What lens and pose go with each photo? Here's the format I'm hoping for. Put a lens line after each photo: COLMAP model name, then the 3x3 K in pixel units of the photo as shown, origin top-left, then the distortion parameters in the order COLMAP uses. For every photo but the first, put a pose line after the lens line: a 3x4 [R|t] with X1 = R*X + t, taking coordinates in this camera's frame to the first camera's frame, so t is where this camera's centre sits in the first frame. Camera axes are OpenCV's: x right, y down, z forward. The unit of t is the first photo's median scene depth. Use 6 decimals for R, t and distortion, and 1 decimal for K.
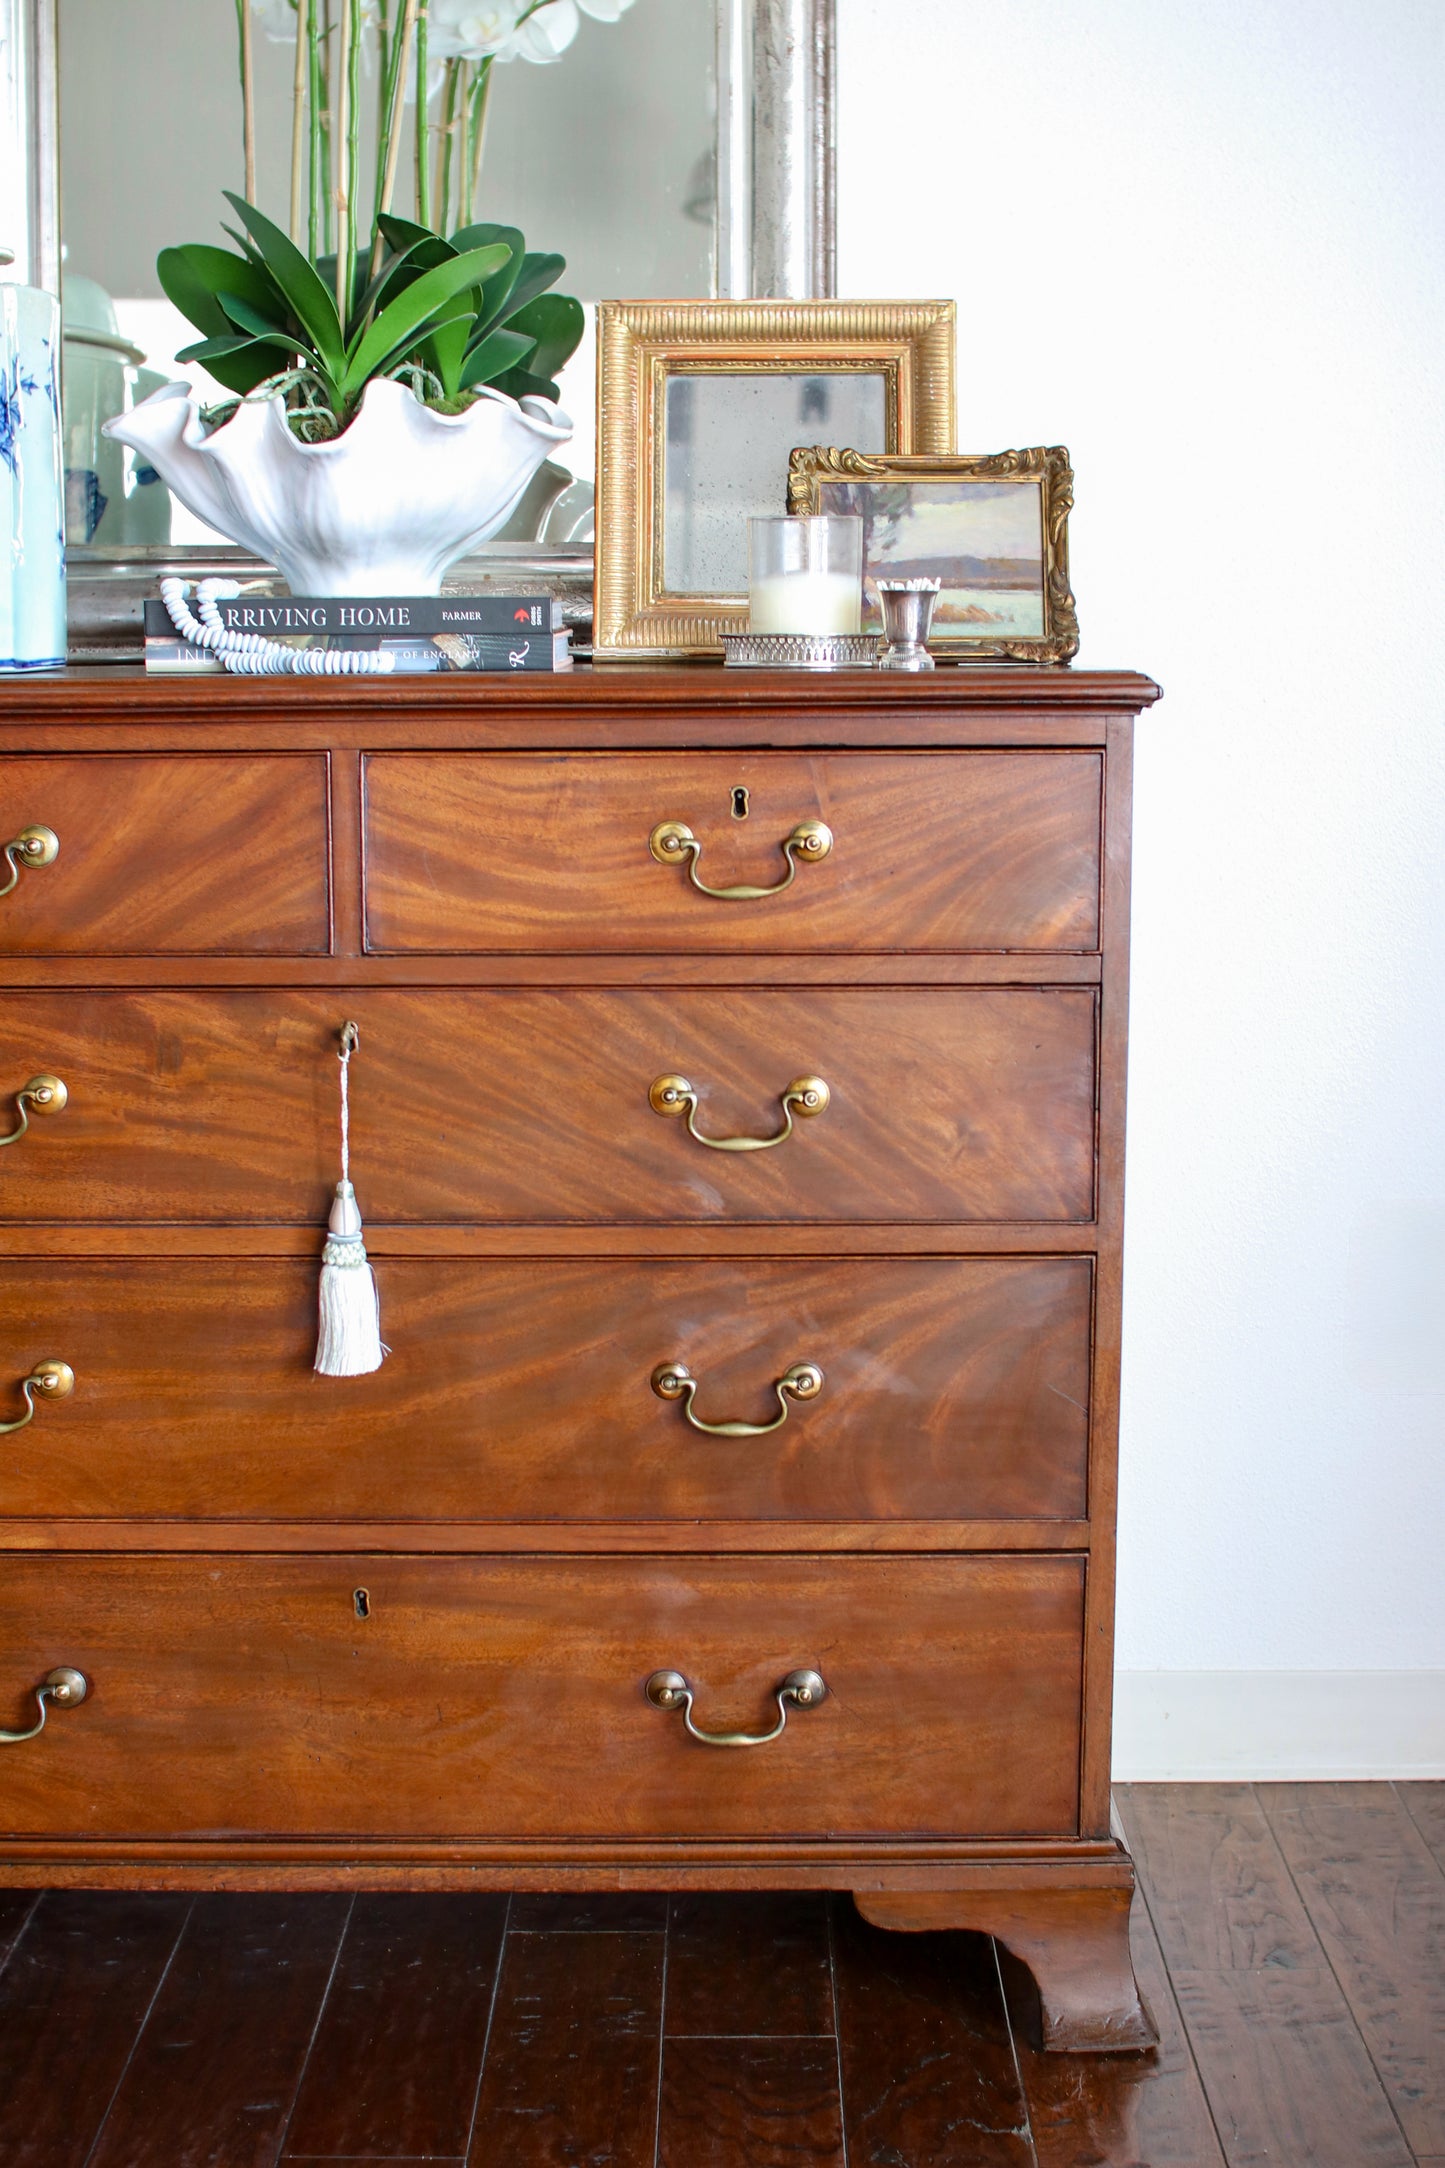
lens RADIAL K [[3150.9, 0, 748.4], [0, 3150.9, 1144.3], [0, 0, 1]] dist [-0.167328, 0.149349]
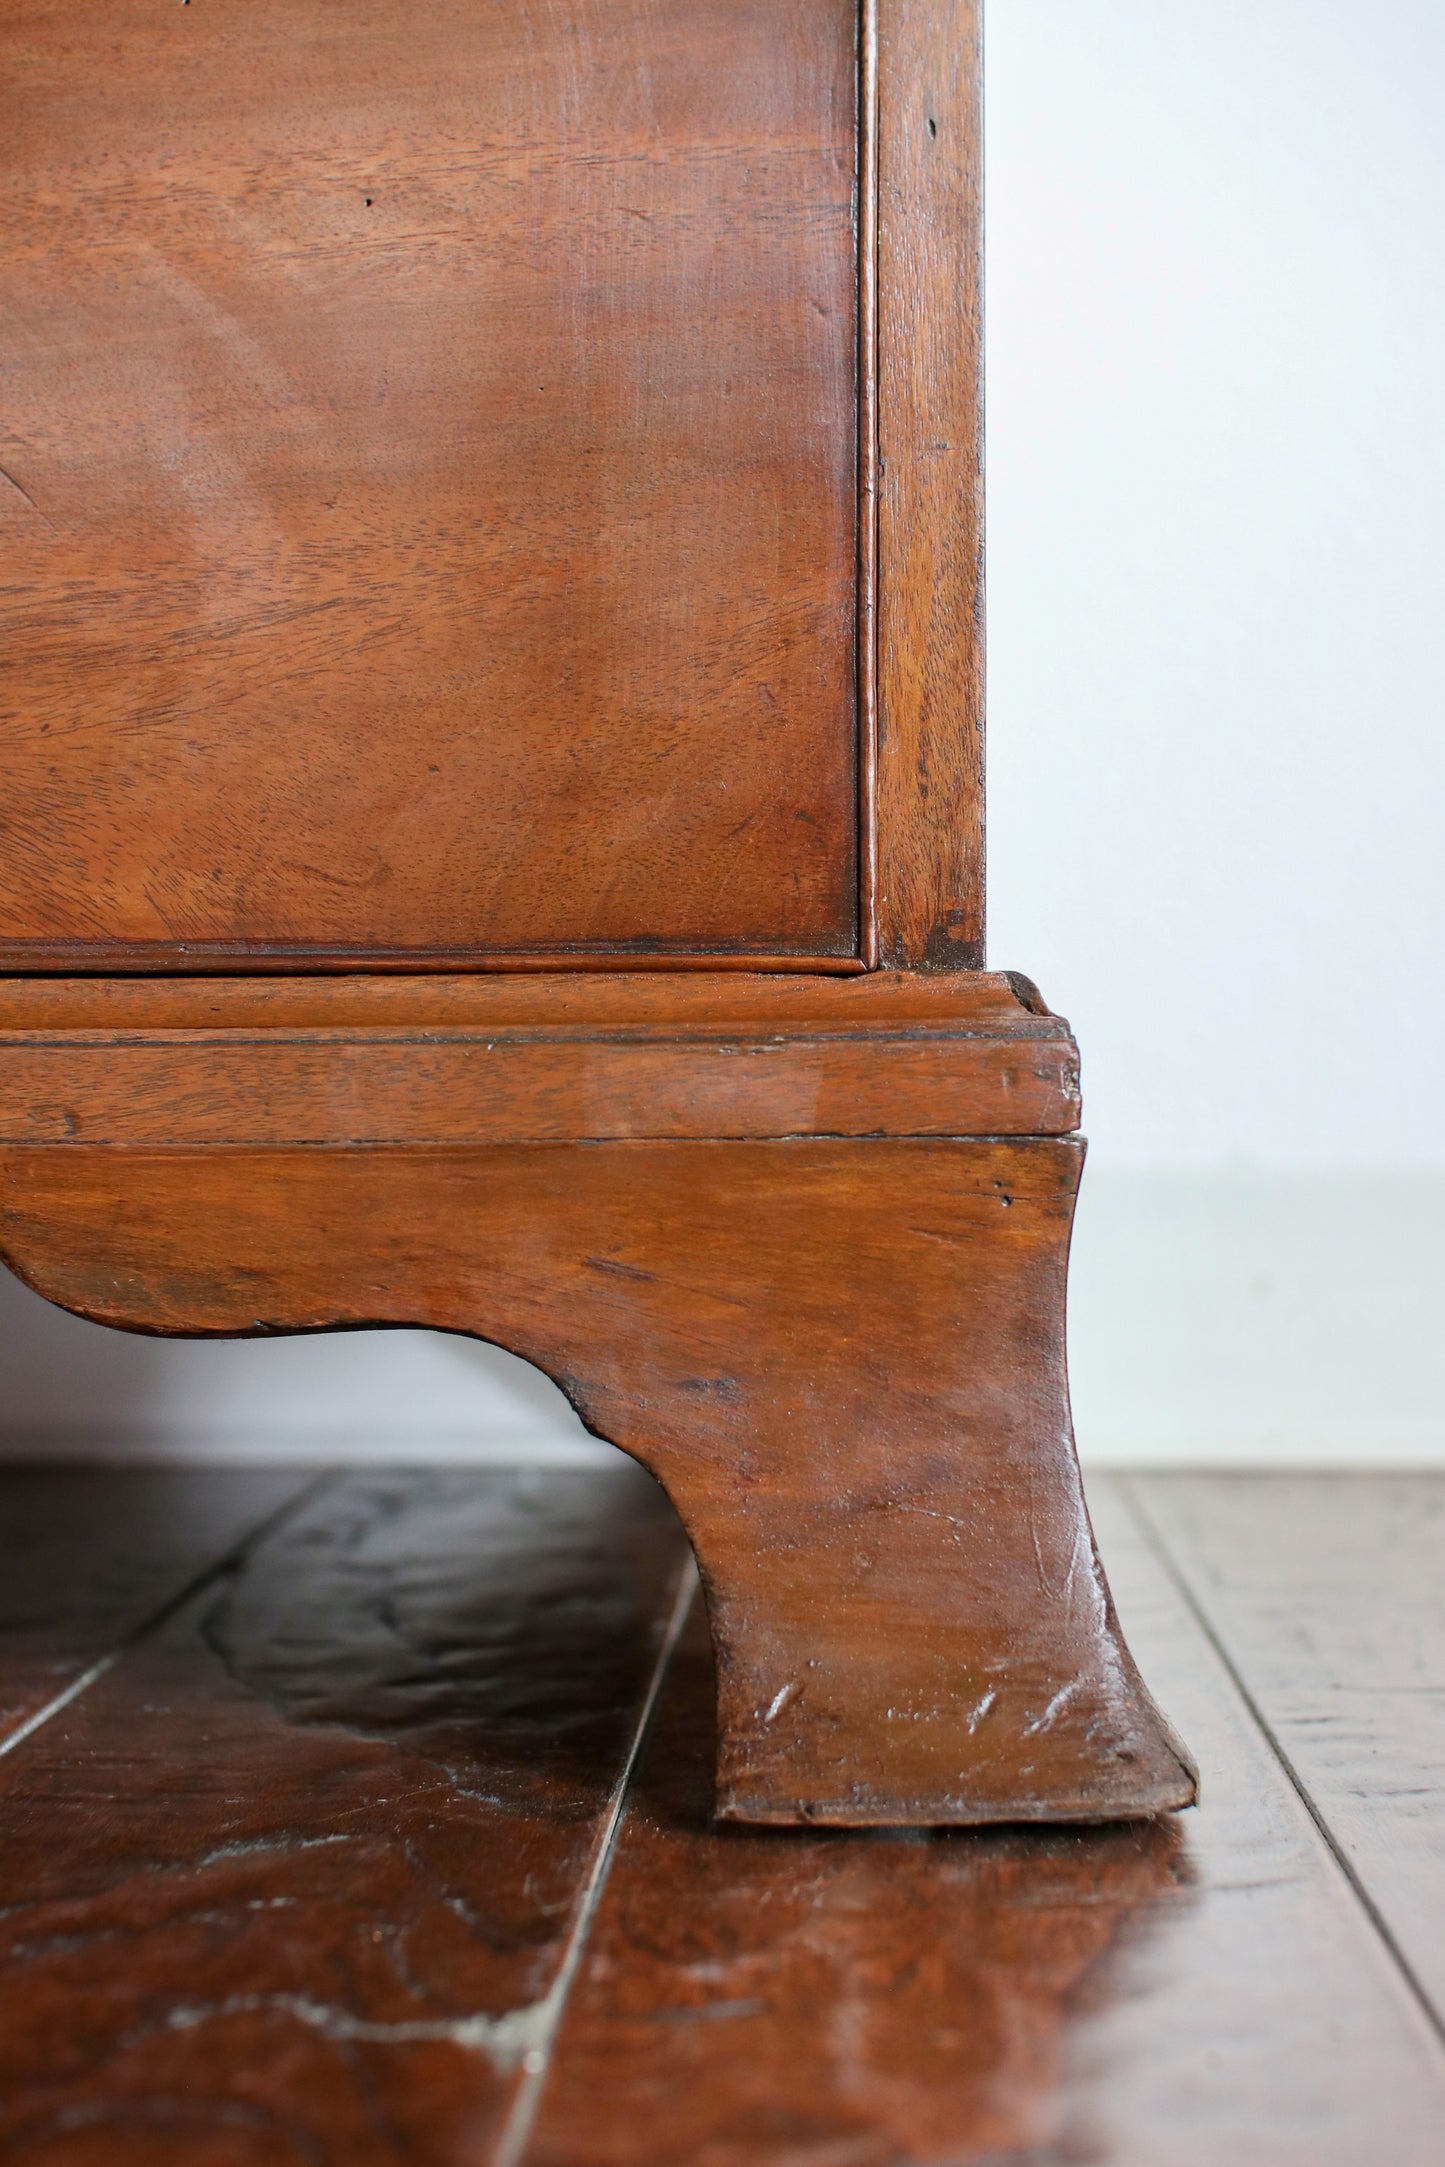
lens RADIAL K [[3416.8, 0, 680.5], [0, 3416.8, 1077.6], [0, 0, 1]] dist [-0.170842, 0.059124]
pose [[0.998823, 0.001144, -0.048492, 0.108259], [-0.008362, 0.988813, -0.148925, 0.282388], [0.047779, 0.149155, 0.987659, 0.751881]]
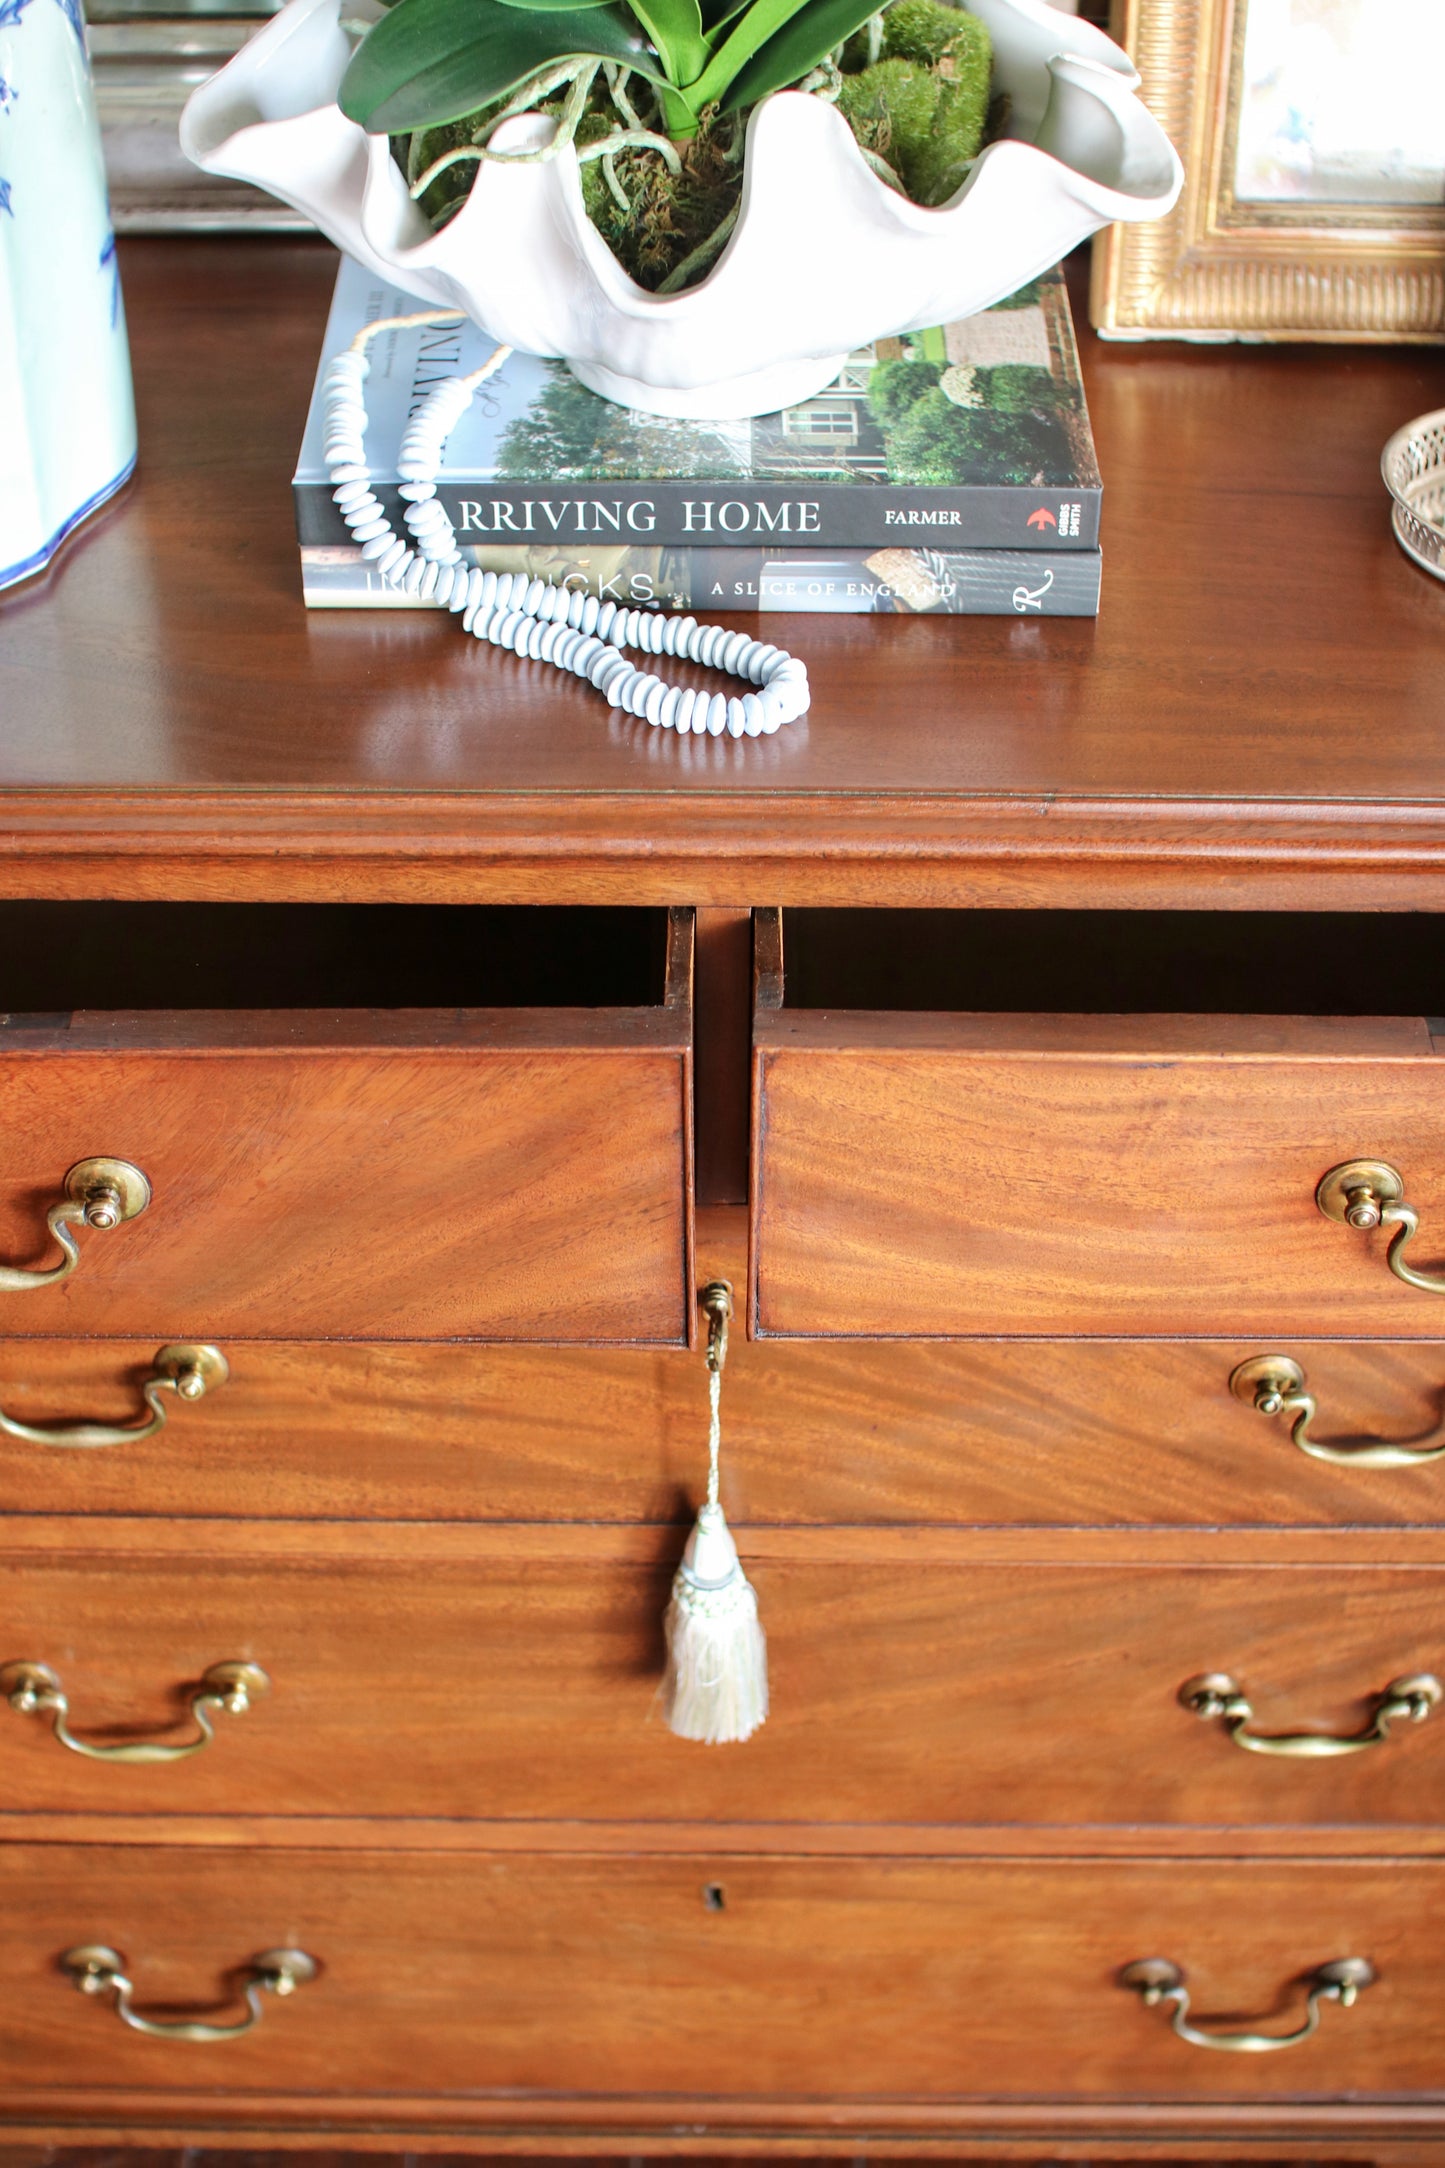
lens RADIAL K [[3093.8, 0, 726.0], [0, 3093.8, 1100.0], [0, 0, 1]] dist [-0.185783, 0.231686]
pose [[0.999886, 0.013414, -0.006945, -0.121531], [-0.007767, 0.850925, 0.525229, -0.358003], [0.012955, -0.525116, 0.850932, 0.537629]]
